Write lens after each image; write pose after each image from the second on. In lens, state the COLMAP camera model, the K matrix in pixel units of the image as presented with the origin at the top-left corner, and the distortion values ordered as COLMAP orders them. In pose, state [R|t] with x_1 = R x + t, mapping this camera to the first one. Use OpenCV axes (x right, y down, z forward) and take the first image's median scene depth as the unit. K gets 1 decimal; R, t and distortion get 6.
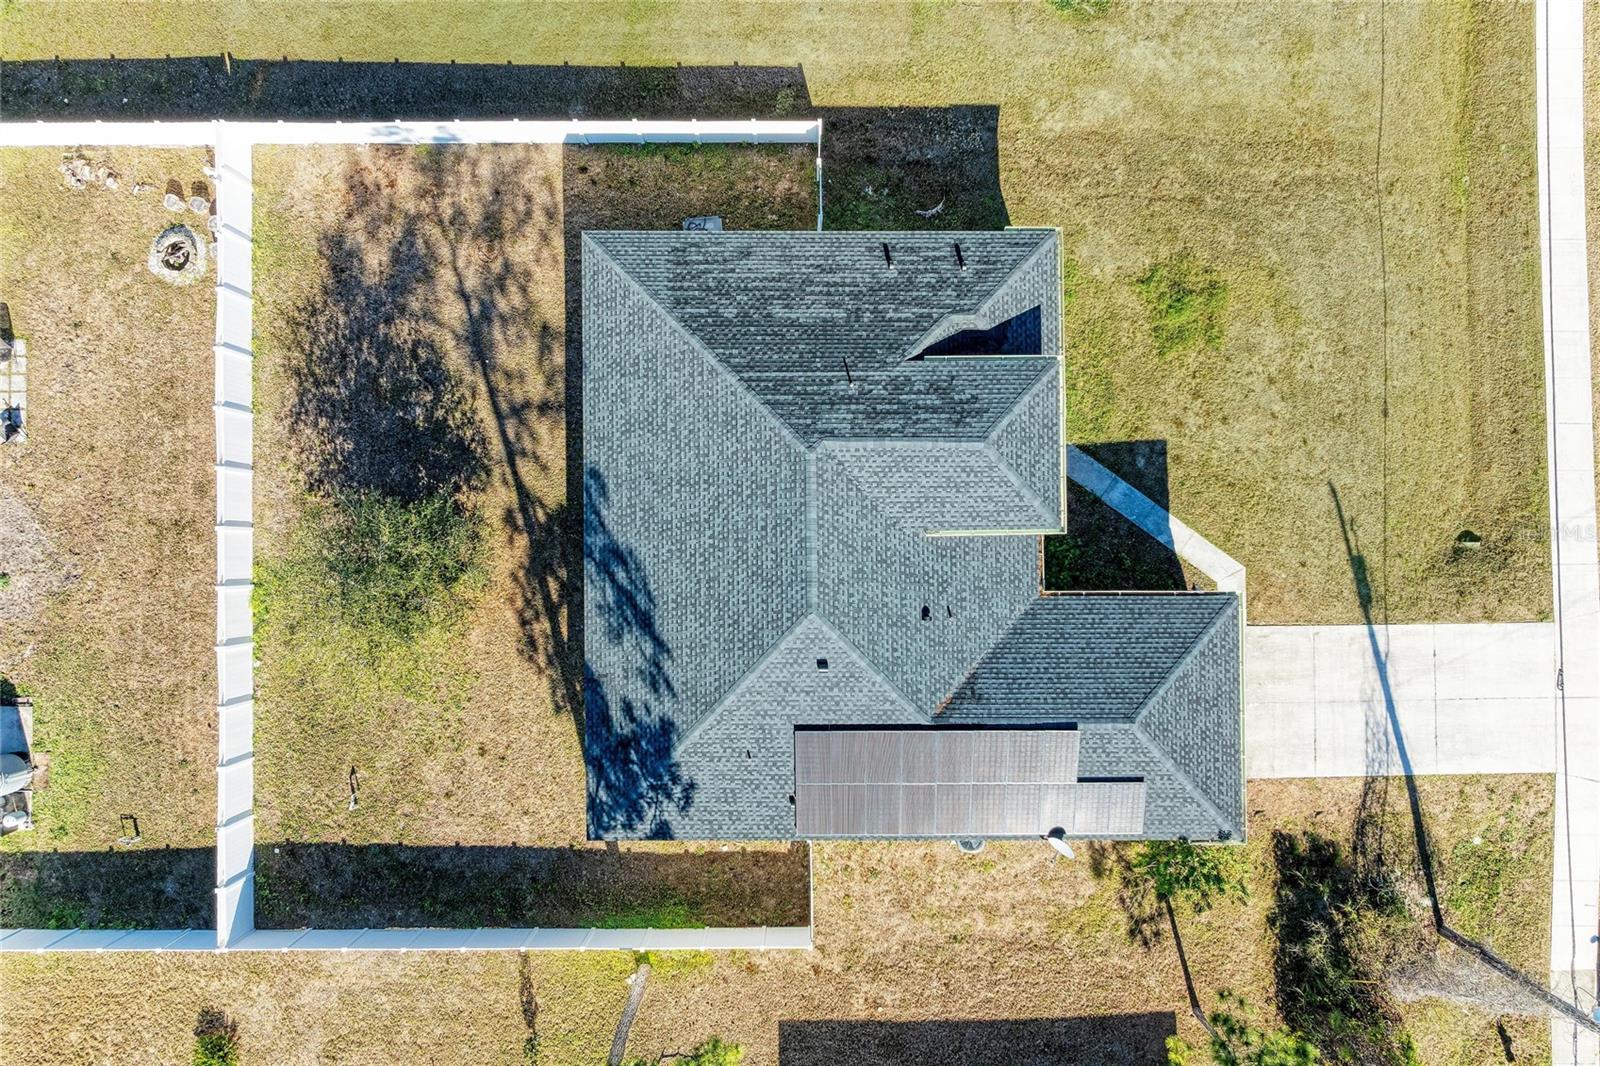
lens RADIAL K [[1116.6, 0, 809.1], [0, 1116.6, 537.9], [0, 0, 1]] dist [-0.018279, -0.005932]
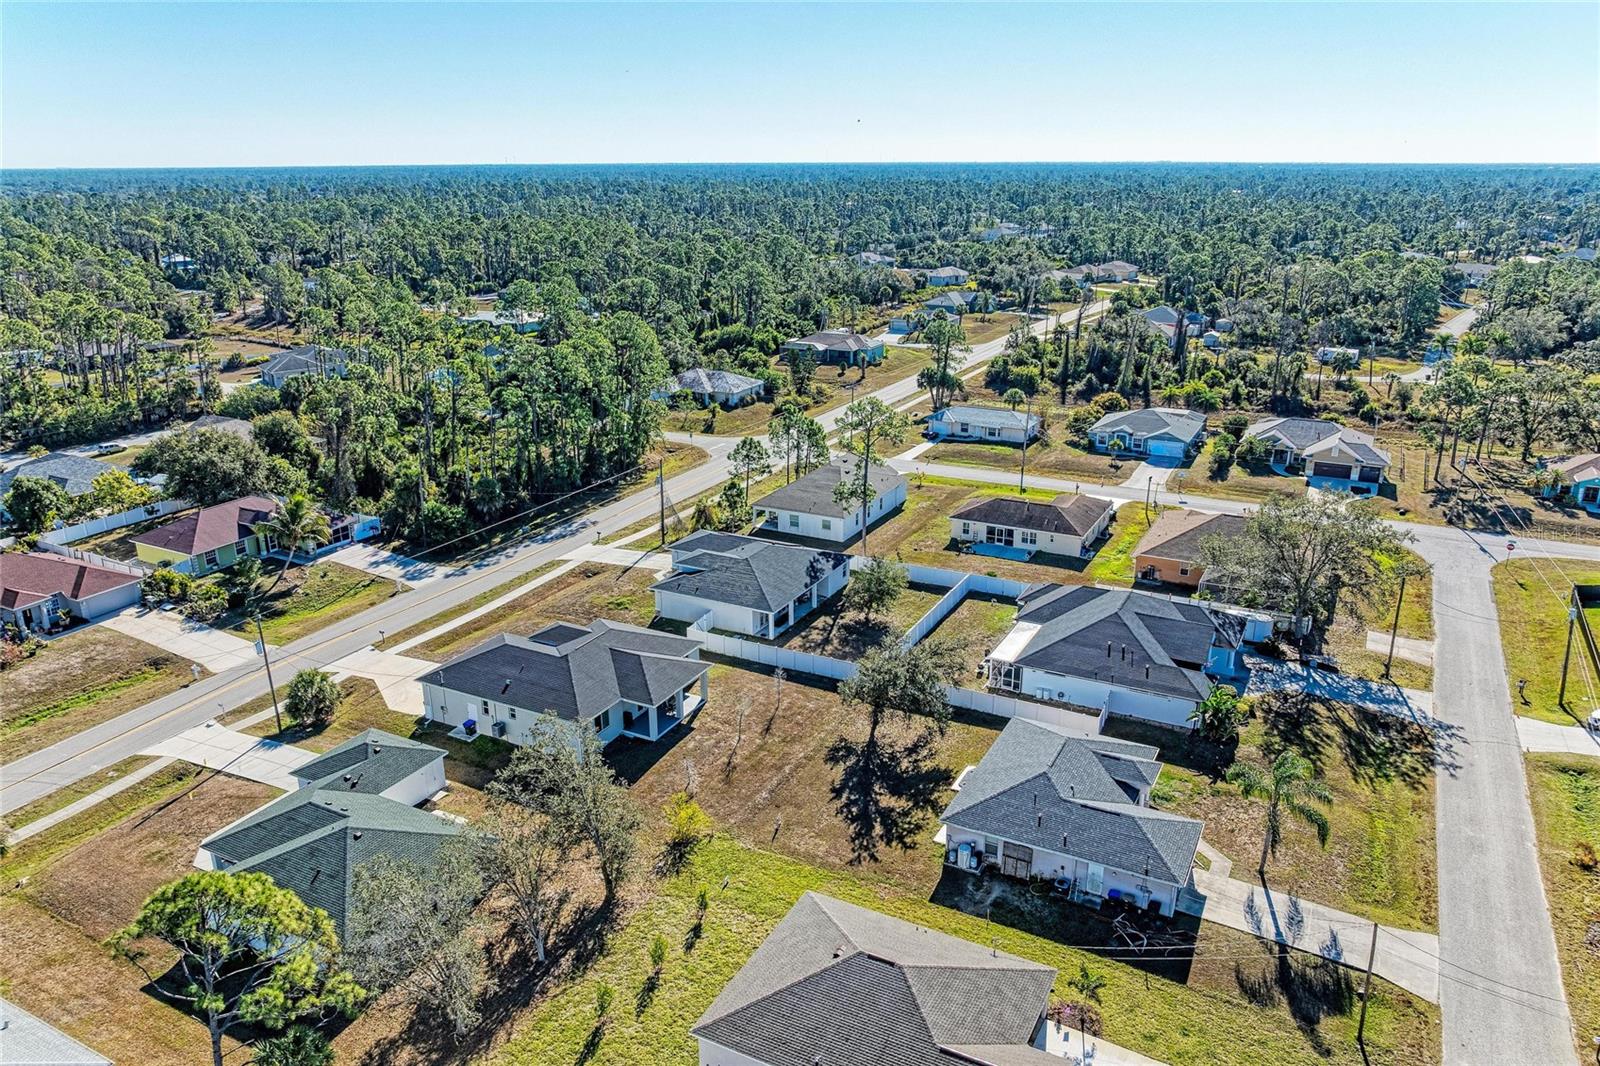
lens RADIAL K [[1116.6, 0, 809.1], [0, 1116.6, 537.9], [0, 0, 1]] dist [-0.018279, -0.005932]
pose [[-0.887138, -0.144319, 0.438358, -1.519416], [0.461489, -0.285122, 0.840079, -2.607023], [0.003746, 0.947564, 0.319545, -0.207611]]
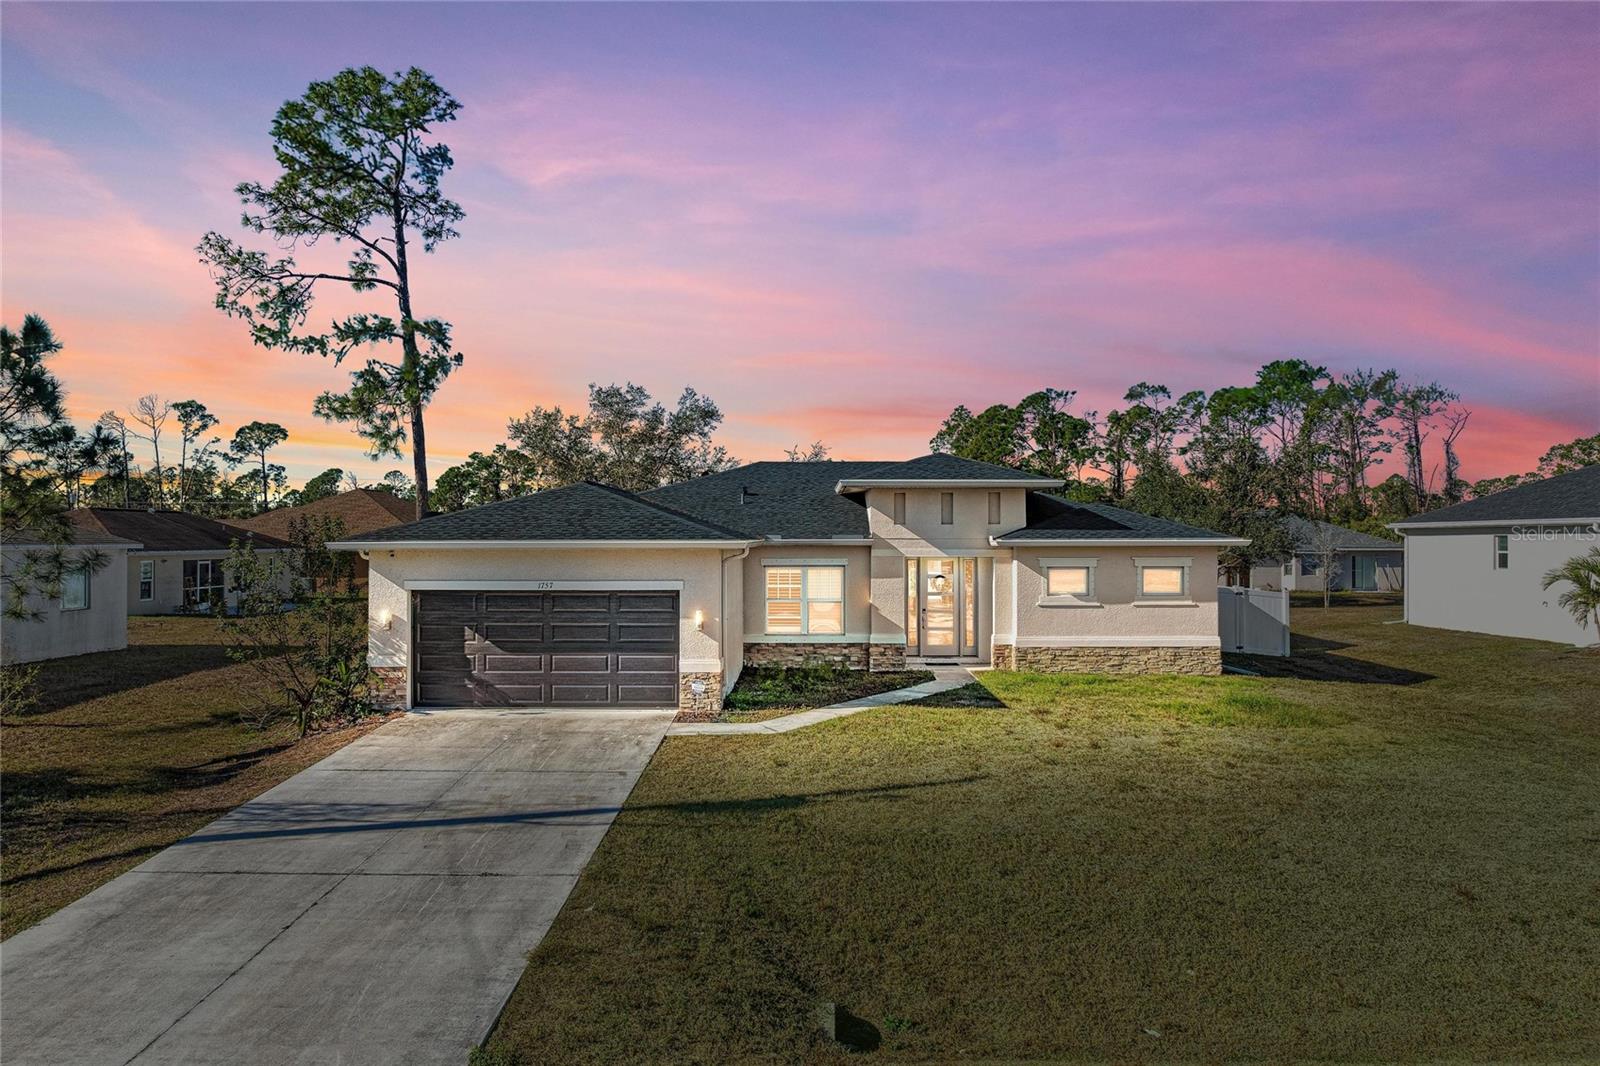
lens RADIAL K [[1126.7, 0, 818.6], [0, 1126.7, 512.9], [0, 0, 1]] dist [-0.003583, -0.028355]
pose [[-0.011864, -0.014732, -0.999821, 0.919448], [-0.999929, -0.000645, 0.011874, 0.004303], [-0.000820, 0.999891, -0.014723, 0.903731]]
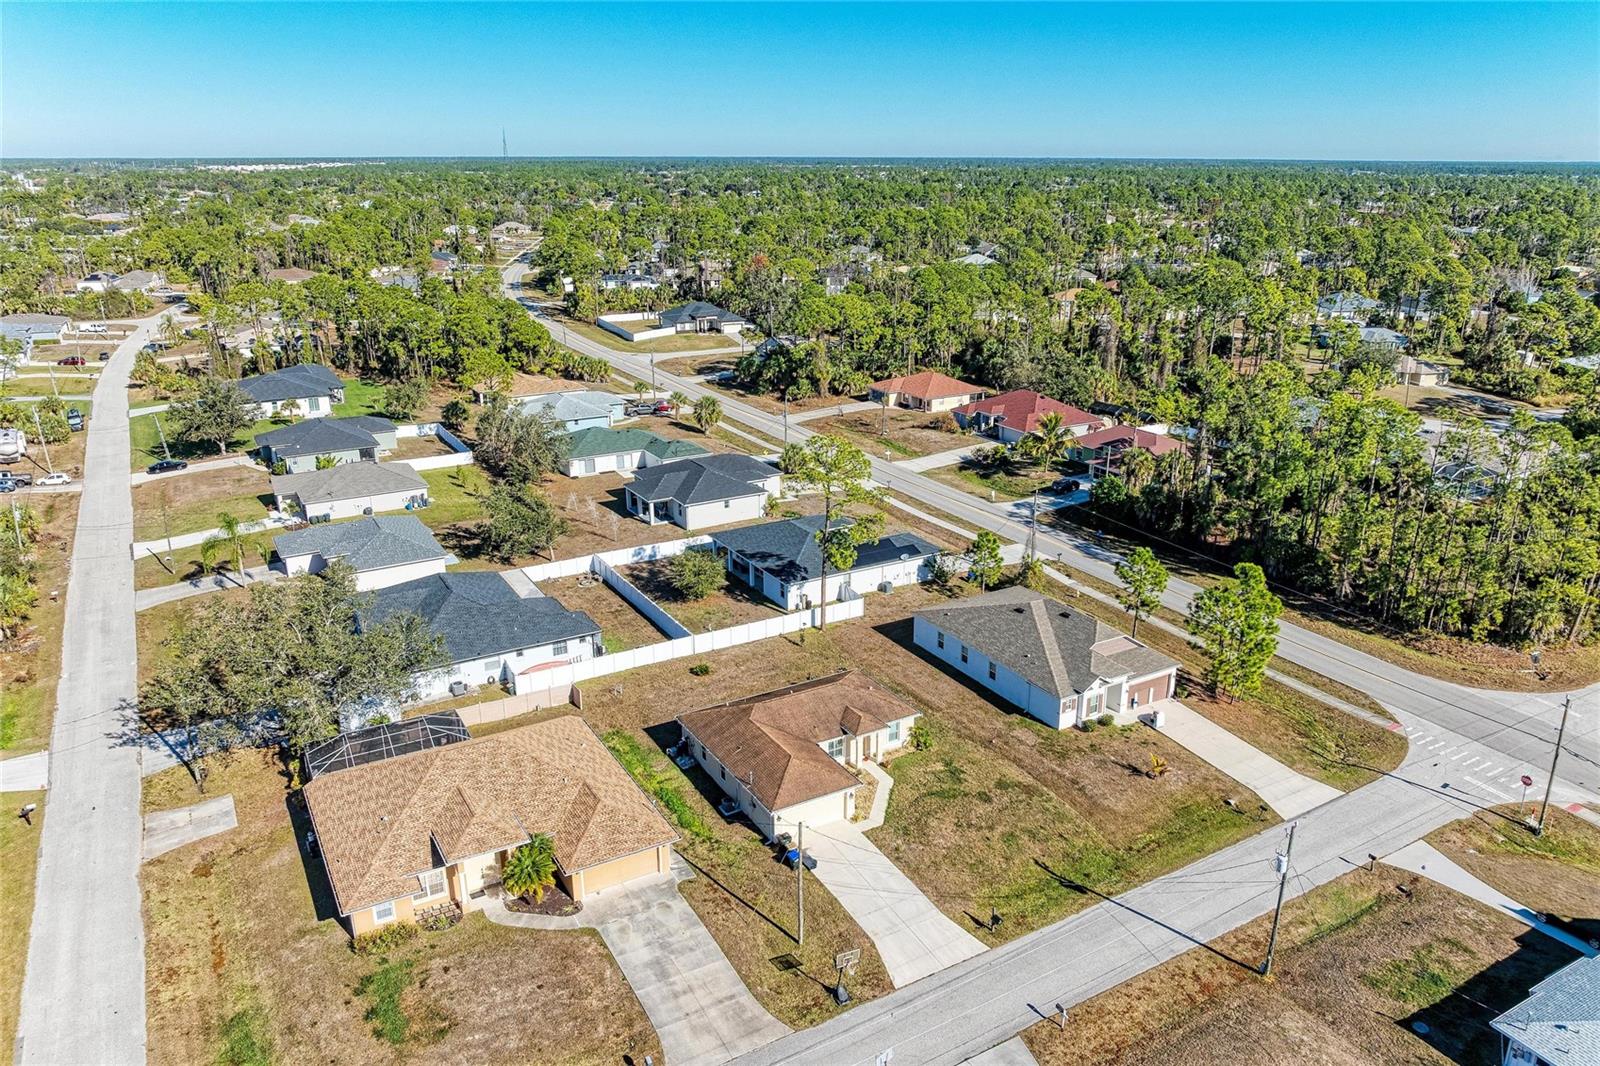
lens RADIAL K [[1131.3, 0, 800.0], [0, 1131.3, 533.0], [0, 0, 1]] dist [-0.004962, -0.037904]
pose [[0.868786, -0.156104, 0.469938, -1.569383], [0.495184, 0.277051, -0.823429, 2.754191], [-0.001656, 0.948090, 0.317998, -0.196199]]
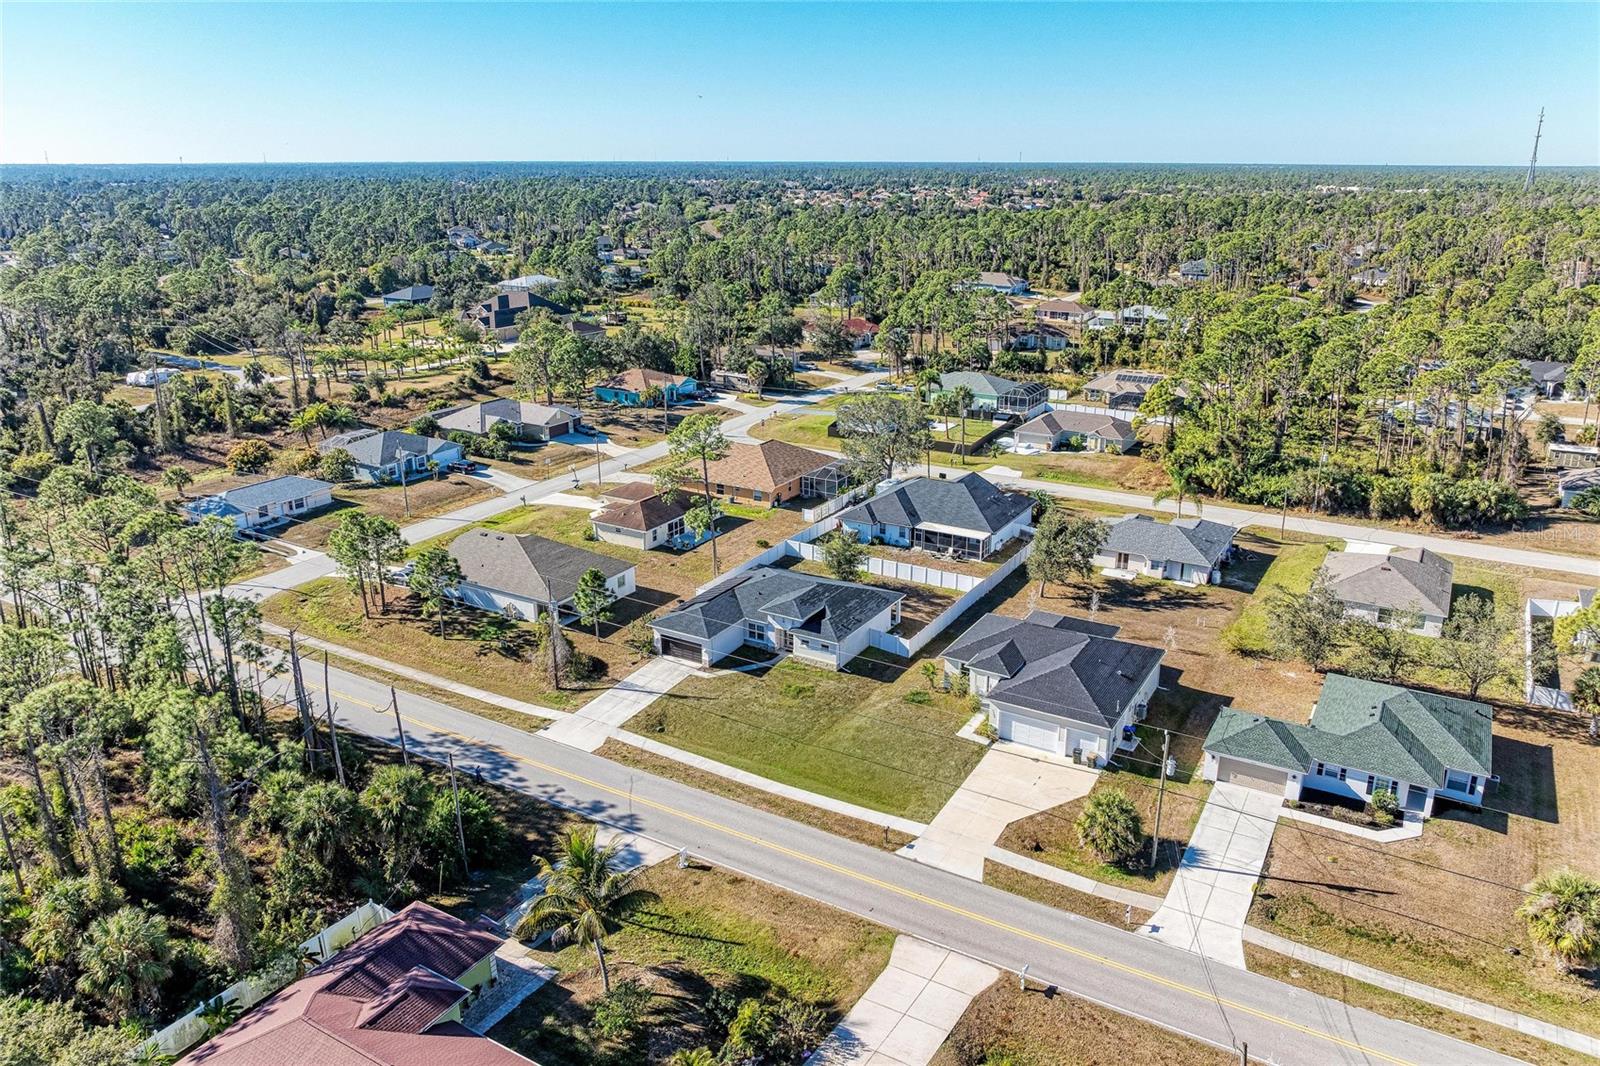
lens RADIAL K [[1126.7, 0, 818.6], [0, 1126.7, 512.9], [0, 0, 1]] dist [-0.003583, -0.028355]
pose [[-0.505274, 0.259967, -0.822870, 2.520237], [-0.862958, -0.150996, 0.482186, -1.544762], [0.001102, 0.953739, 0.300635, -0.272239]]
